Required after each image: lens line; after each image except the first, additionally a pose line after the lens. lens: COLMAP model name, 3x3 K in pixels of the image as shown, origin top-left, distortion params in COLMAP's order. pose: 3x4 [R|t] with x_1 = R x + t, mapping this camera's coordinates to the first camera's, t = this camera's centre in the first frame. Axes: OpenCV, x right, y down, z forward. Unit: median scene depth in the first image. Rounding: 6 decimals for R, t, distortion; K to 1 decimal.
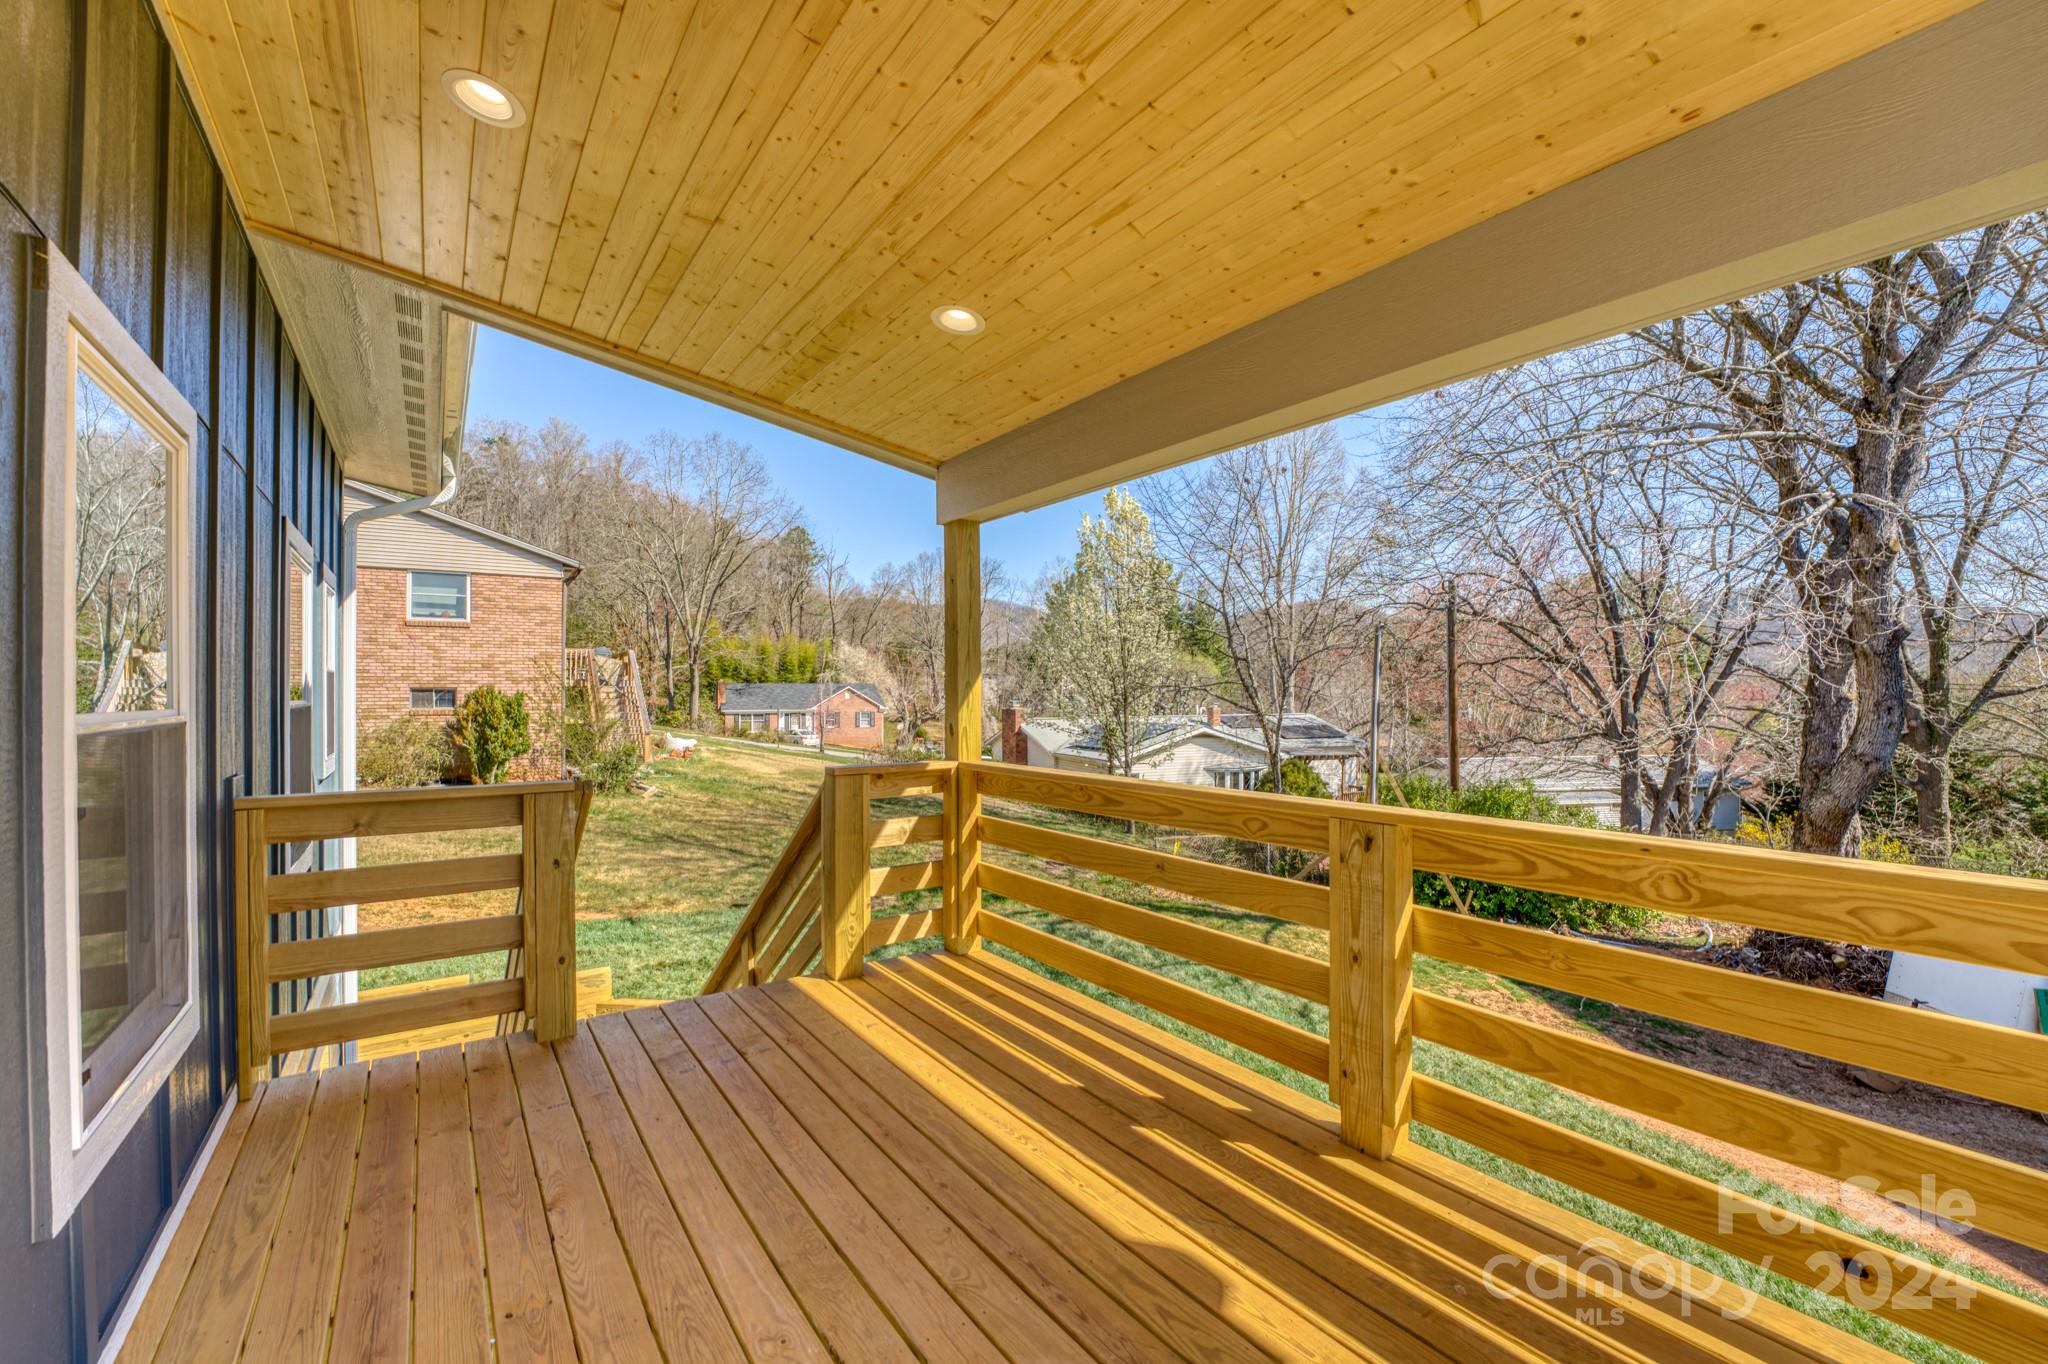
lens RADIAL K [[847.5, 0, 1020.5], [0, 847.5, 676.9], [0, 0, 1]] dist [0.000768, -0.001212]
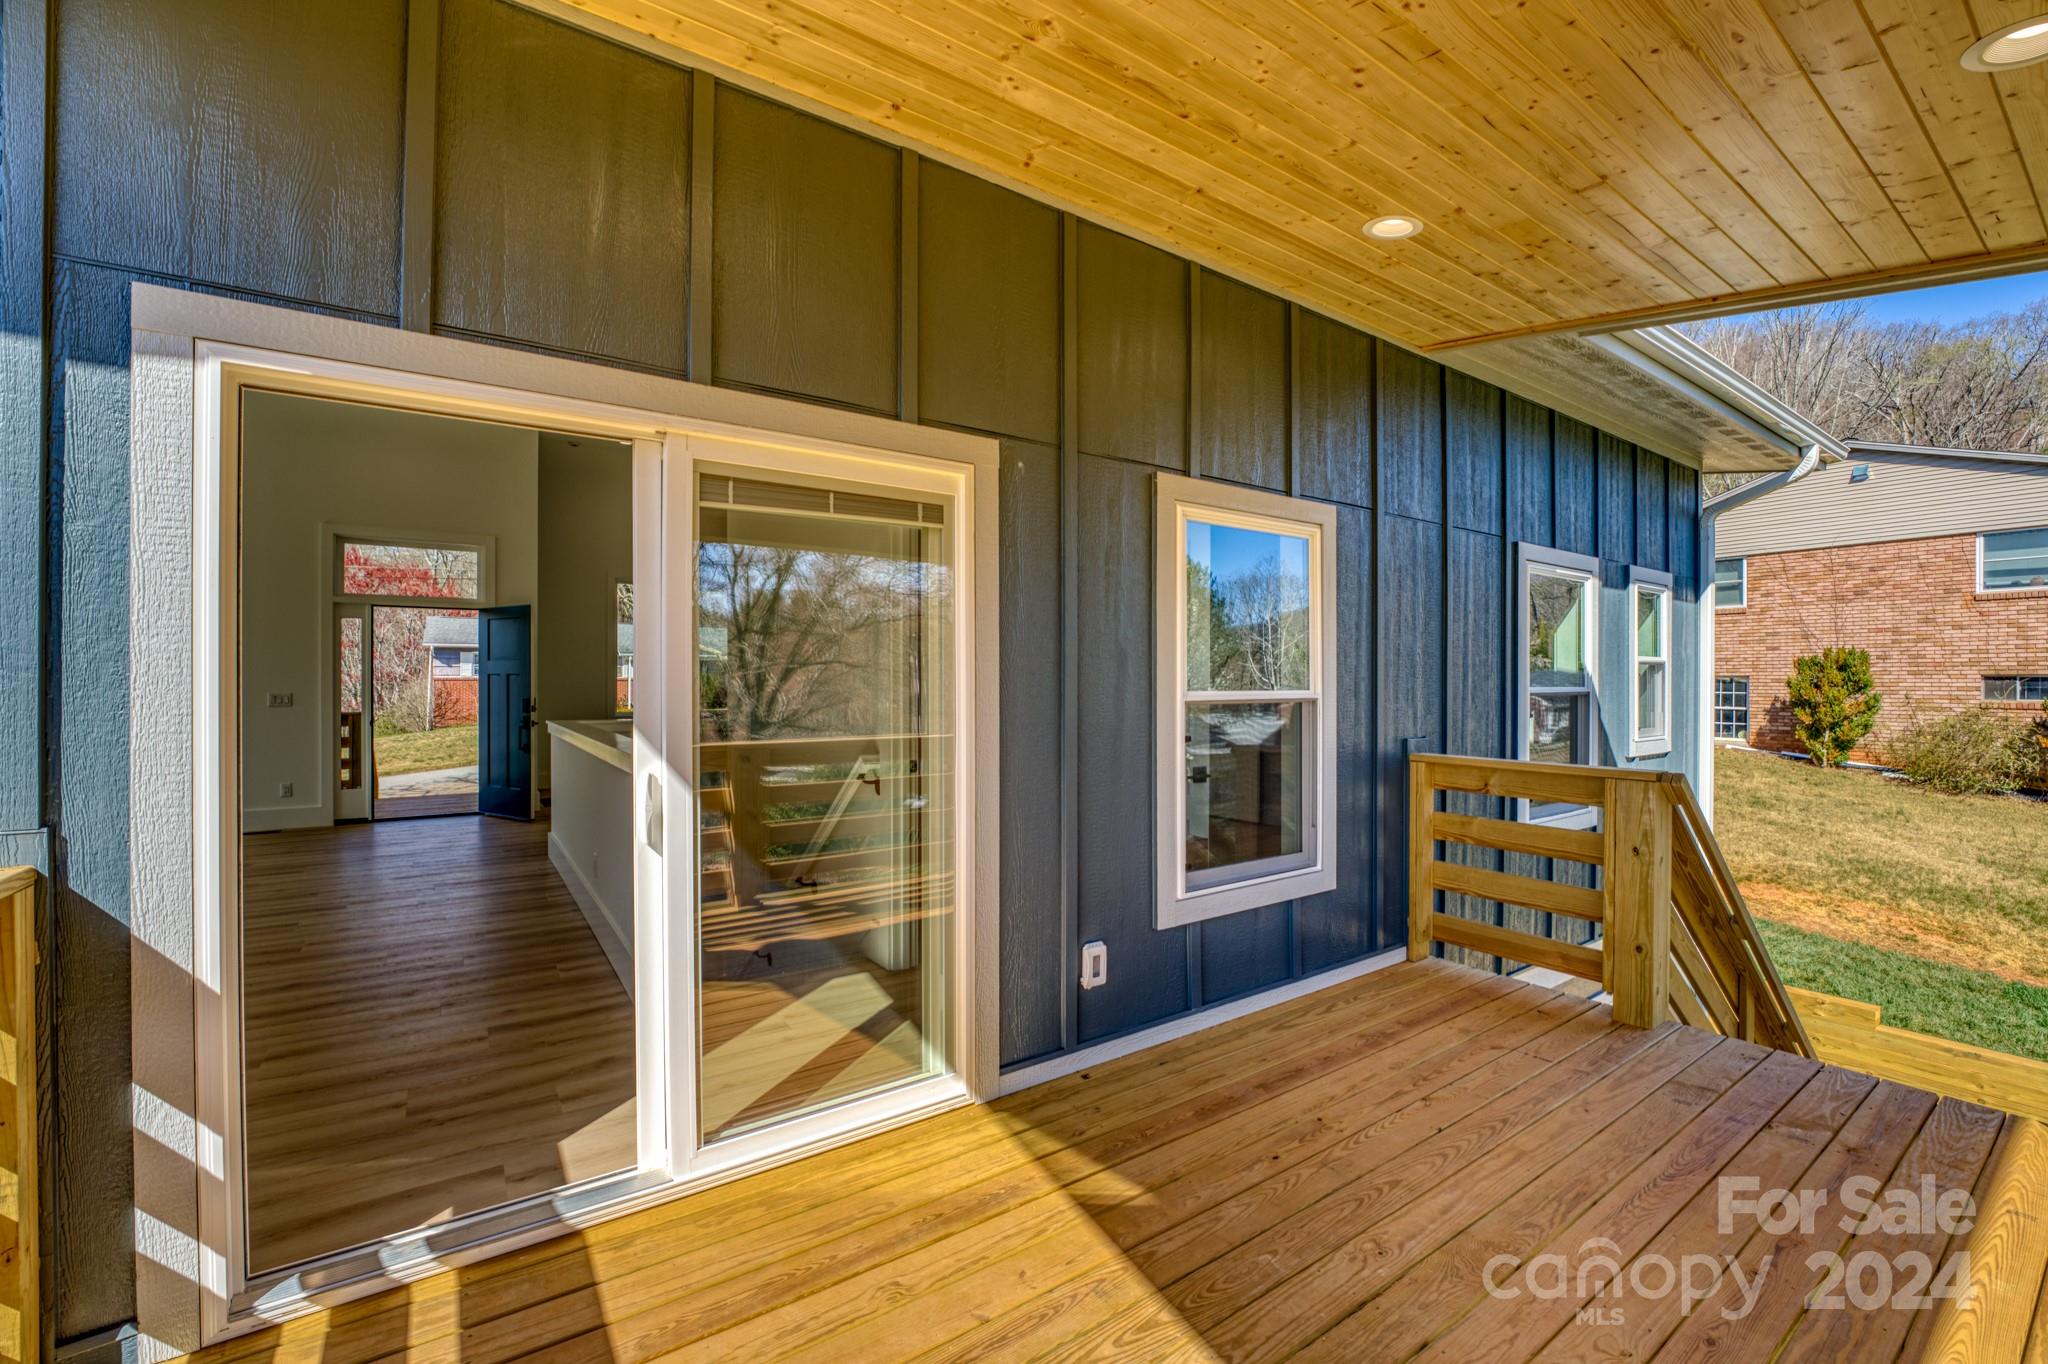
lens RADIAL K [[847.5, 0, 1032.6], [0, 847.5, 678.9], [0, 0, 1]] dist [0.000768, -0.001212]
pose [[0.014955, 0.003112, -0.999883, 0.096102], [0.014350, 0.999891, 0.003326, 0.000423], [0.999785, -0.014398, 0.014909, 0.058891]]
